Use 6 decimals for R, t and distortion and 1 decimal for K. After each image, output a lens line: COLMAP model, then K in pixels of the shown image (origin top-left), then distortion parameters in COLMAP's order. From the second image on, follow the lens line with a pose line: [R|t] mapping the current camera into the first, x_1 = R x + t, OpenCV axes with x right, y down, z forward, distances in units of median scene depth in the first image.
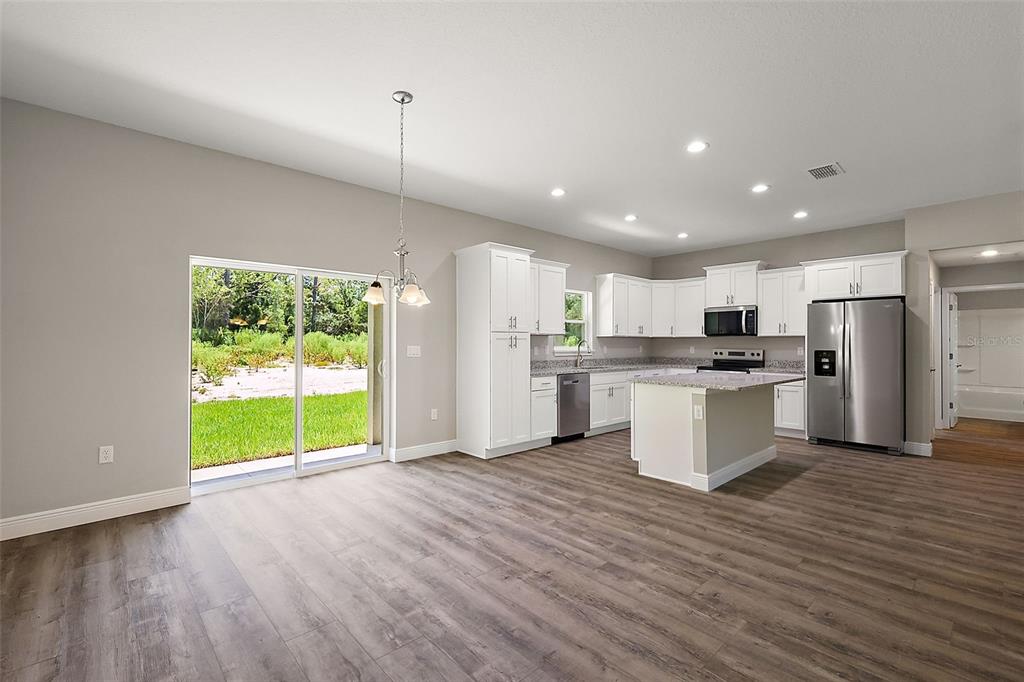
lens RADIAL K [[452.1, 0, 512.0], [0, 452.1, 341.0], [0, 0, 1]] dist [-0.000087, 0.000081]
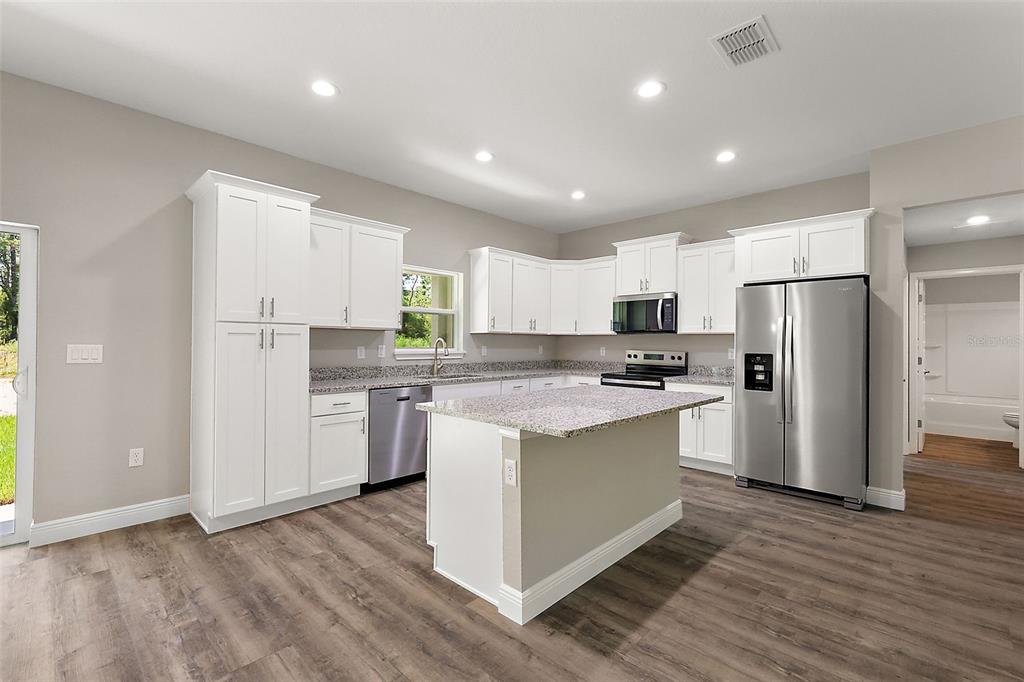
lens RADIAL K [[452.1, 0, 512.0], [0, 452.1, 341.0], [0, 0, 1]] dist [-0.000087, 0.000081]
pose [[0.997772, 0.004645, 0.066553, 0.262043], [-0.004798, 0.999986, 0.002128, 0.001584], [-0.066542, -0.002443, 0.997781, 0.324874]]
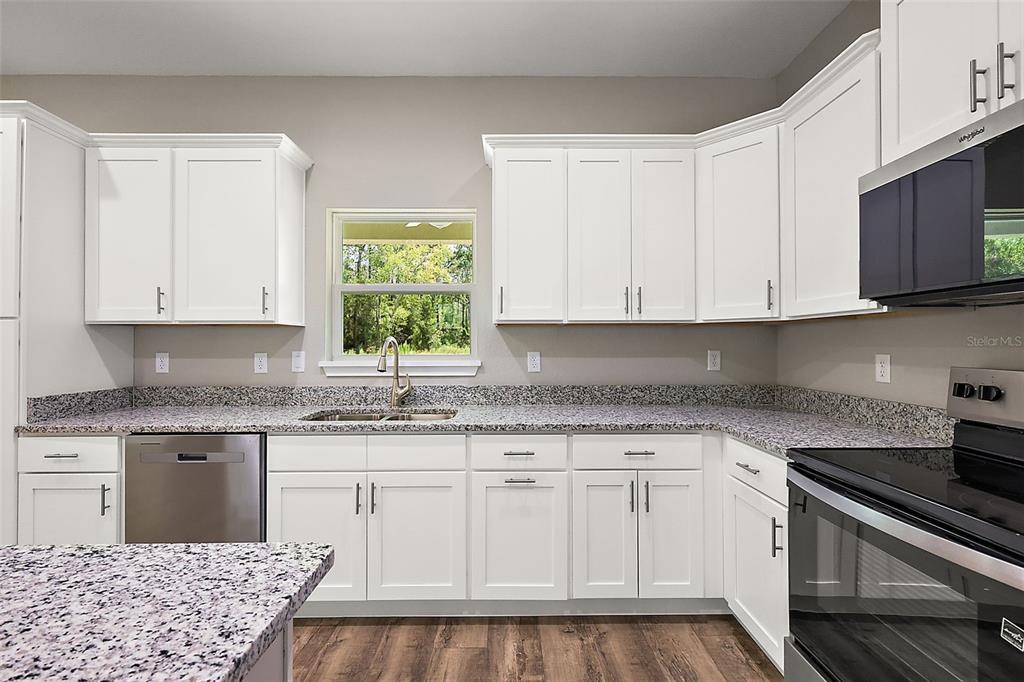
lens RADIAL K [[452.1, 0, 512.0], [0, 452.1, 341.0], [0, 0, 1]] dist [-0.000087, 0.000081]
pose [[0.741135, -0.010589, -0.671273, 0.565967], [0.009202, 0.999942, -0.005614, 0.006034], [0.671293, -0.002016, 0.741189, 0.930640]]
